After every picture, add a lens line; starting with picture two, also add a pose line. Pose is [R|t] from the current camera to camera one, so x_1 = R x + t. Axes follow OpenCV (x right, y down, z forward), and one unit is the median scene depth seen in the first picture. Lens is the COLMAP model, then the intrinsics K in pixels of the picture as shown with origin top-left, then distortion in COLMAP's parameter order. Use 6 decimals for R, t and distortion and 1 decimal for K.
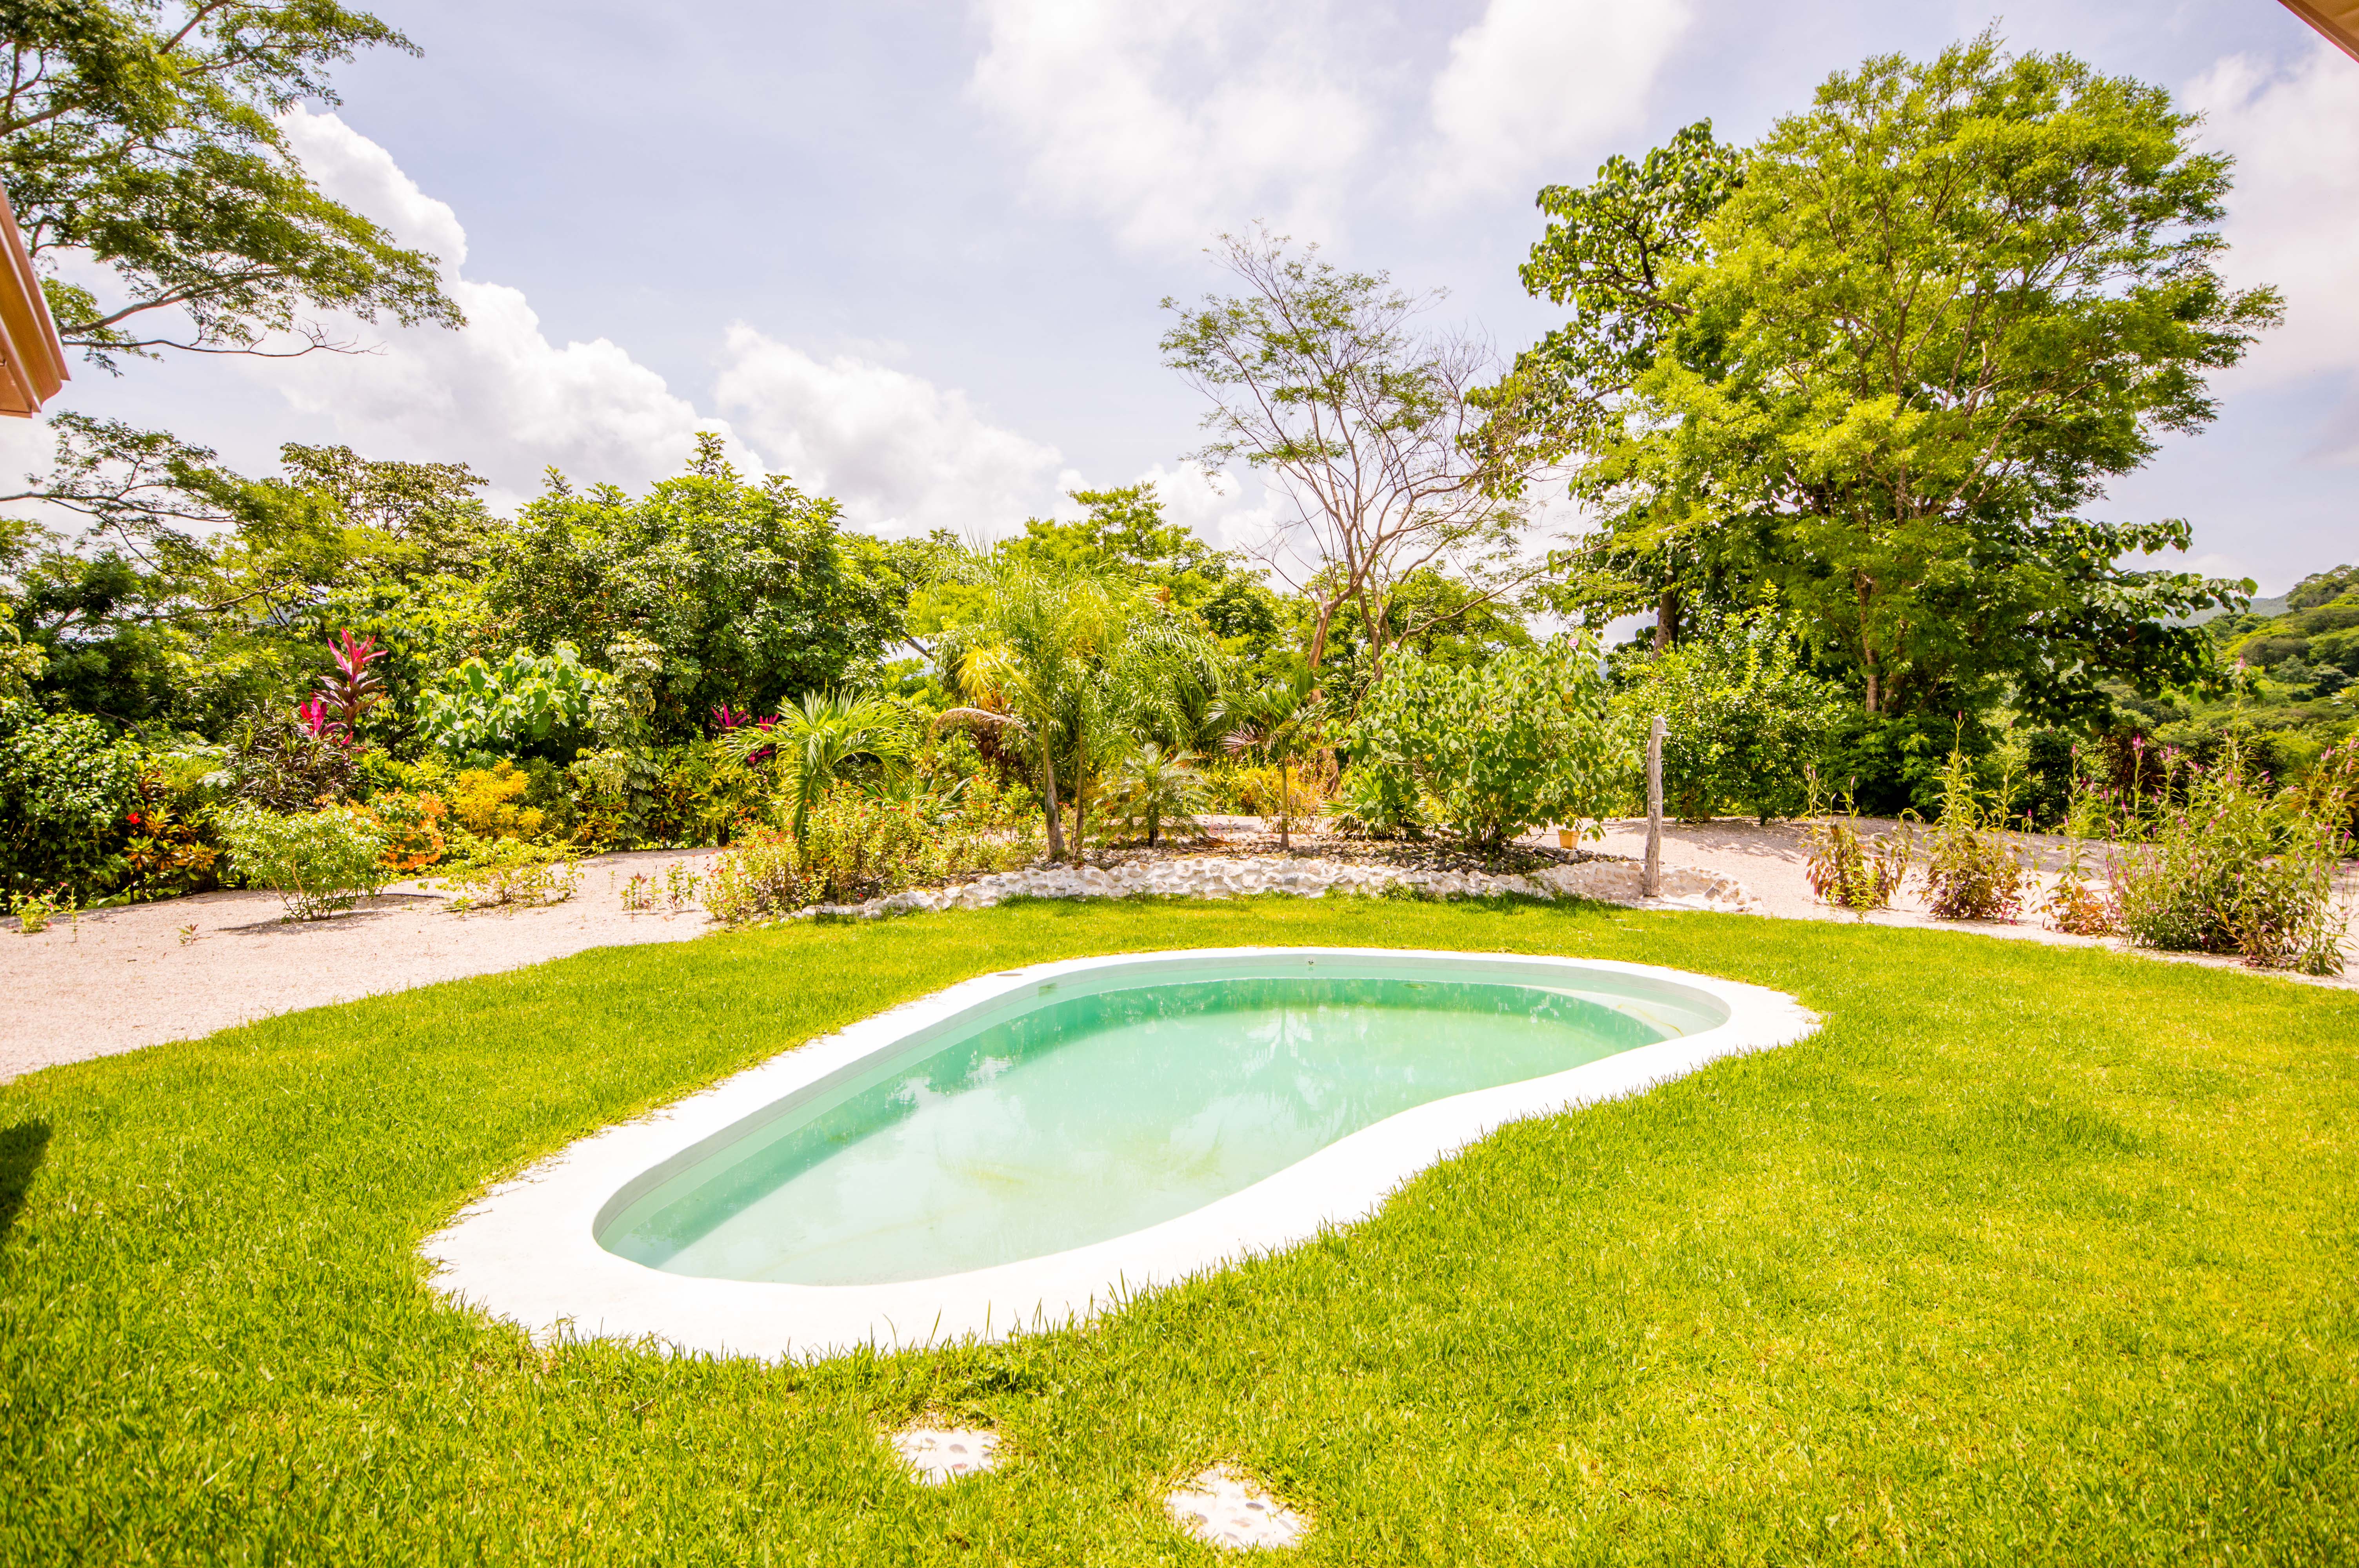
lens RADIAL K [[1413.2, 0, 1179.5], [0, 1413.2, 784.0], [0, 0, 1]] dist [-0.056202, -0.000150]
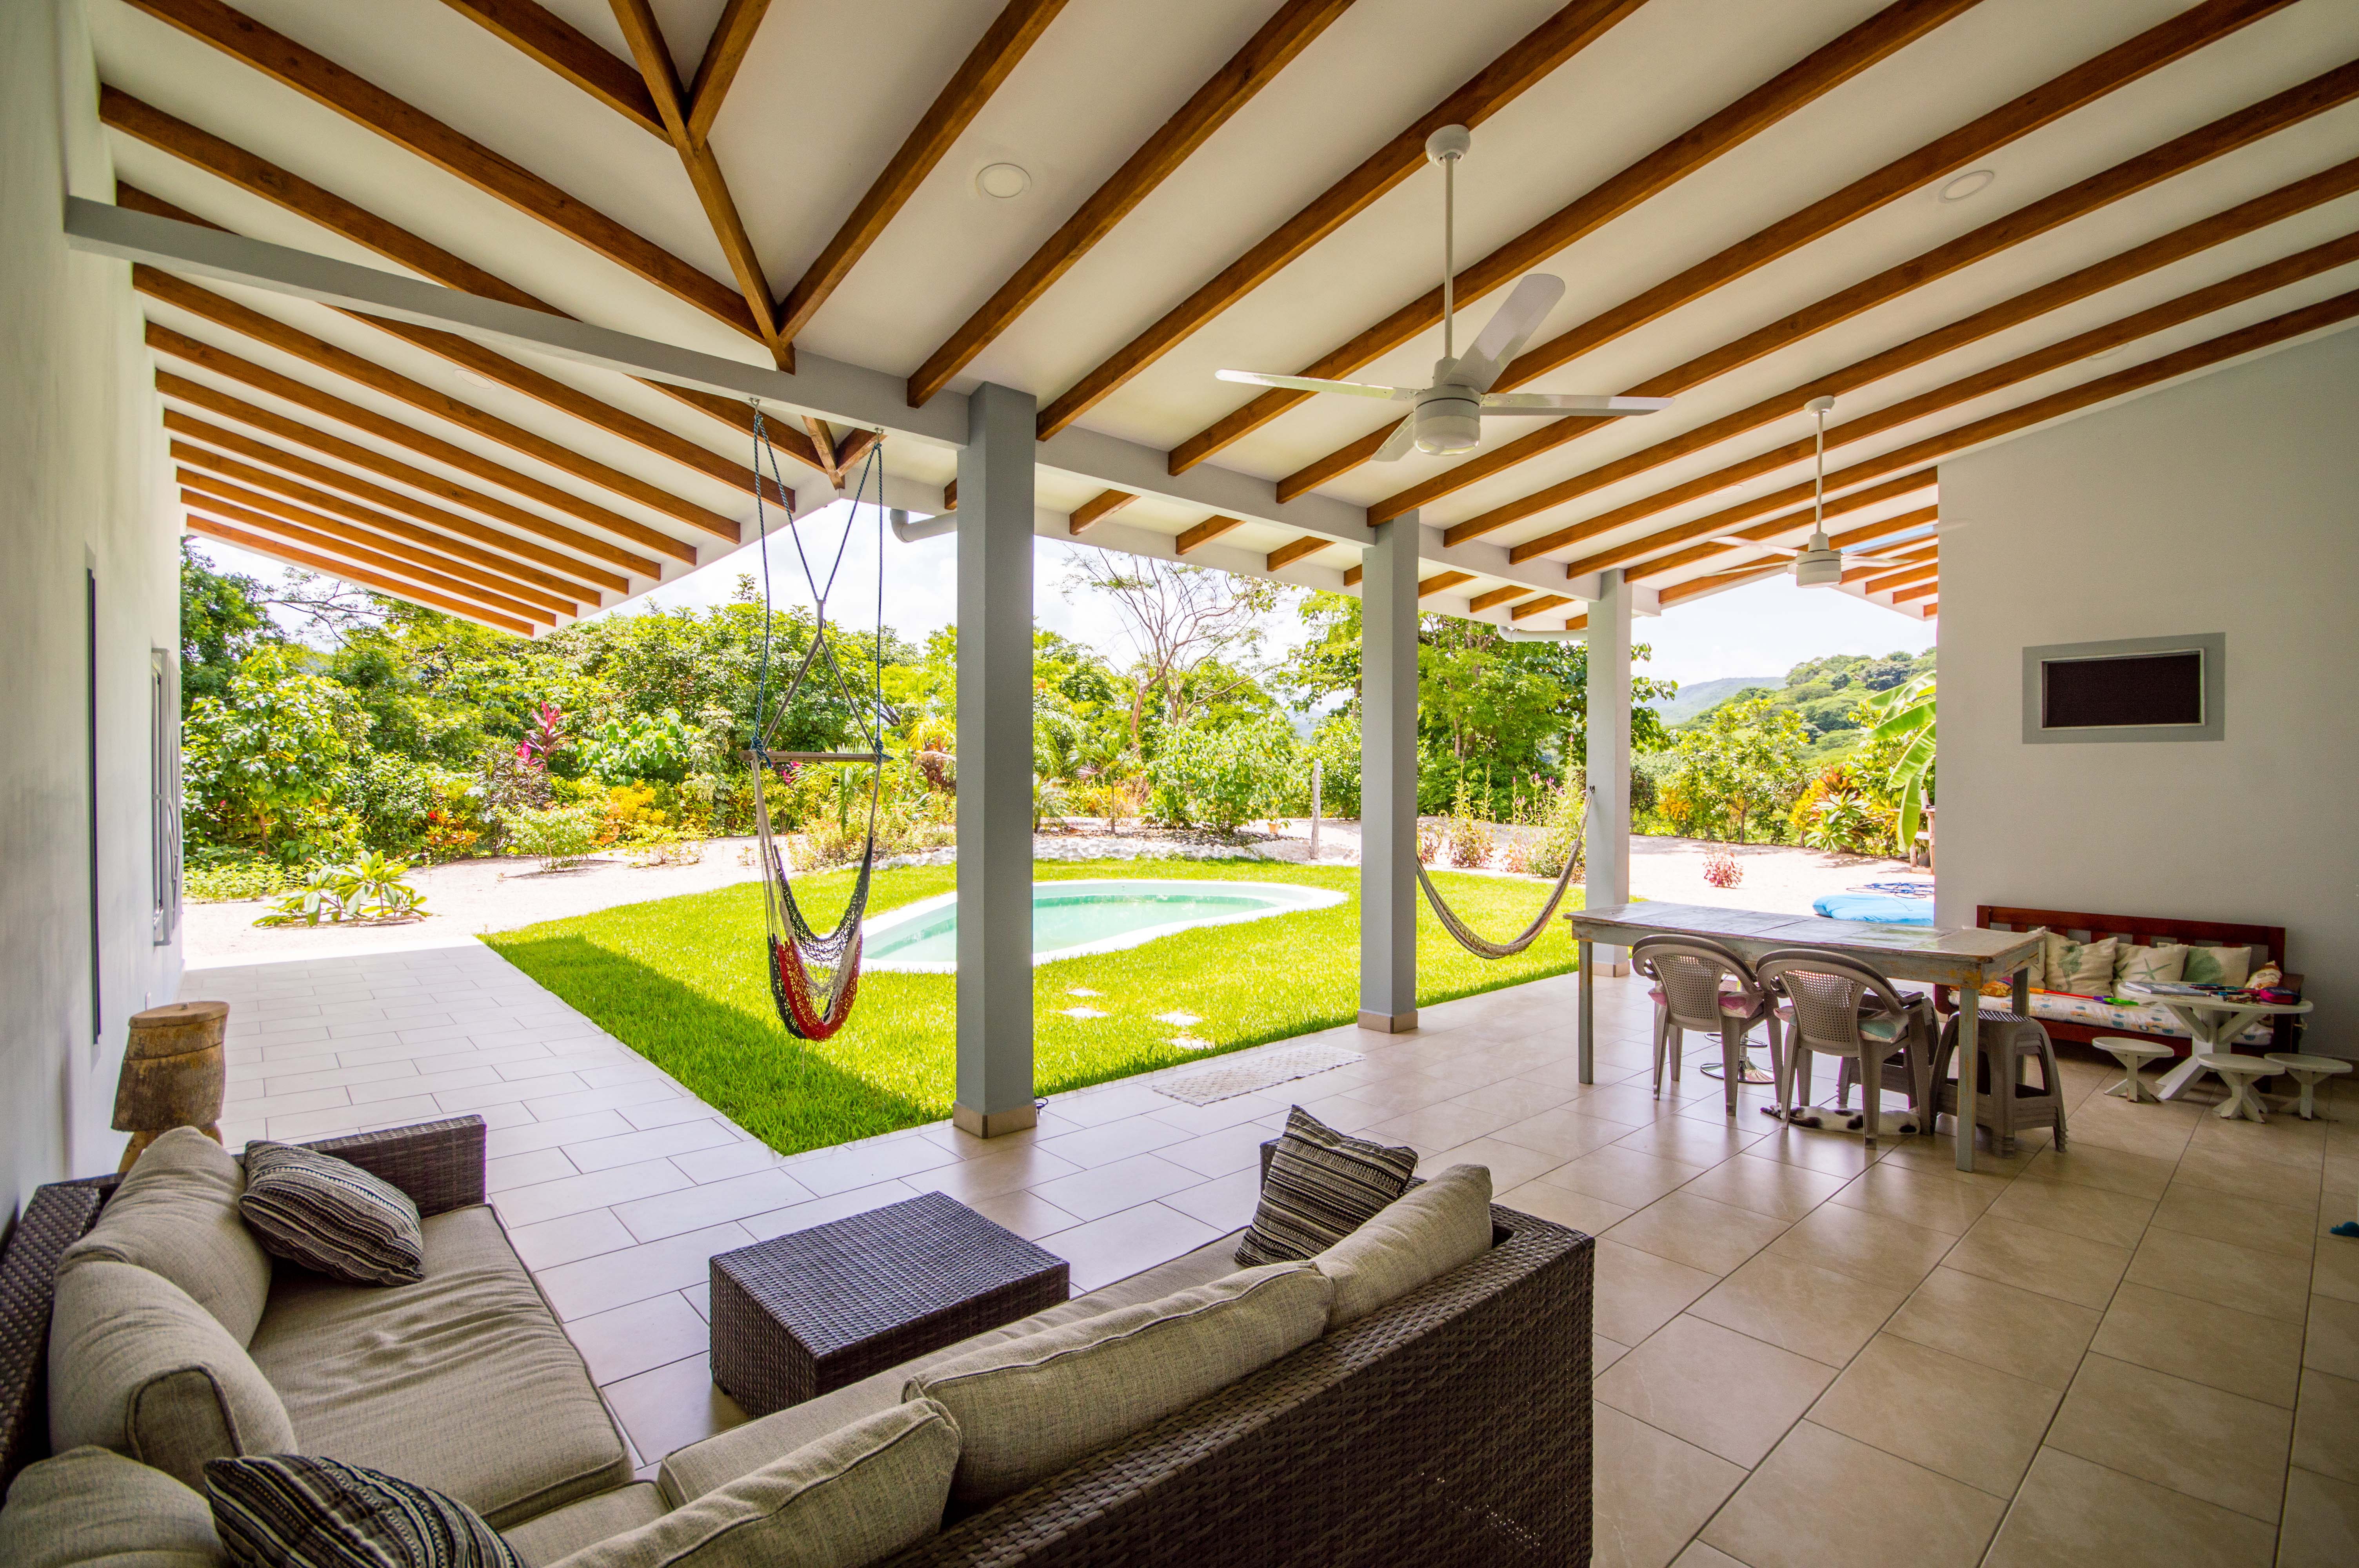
lens RADIAL K [[1064.5, 0, 1189.9], [0, 1064.5, 790.2], [0, 0, 1]] dist [0.000472, 0.000529]
pose [[0.990258, 0.003167, 0.139211, -0.014765], [-0.001694, 0.999941, -0.010703, 0.005522], [-0.139236, 0.010363, 0.990205, -0.312349]]
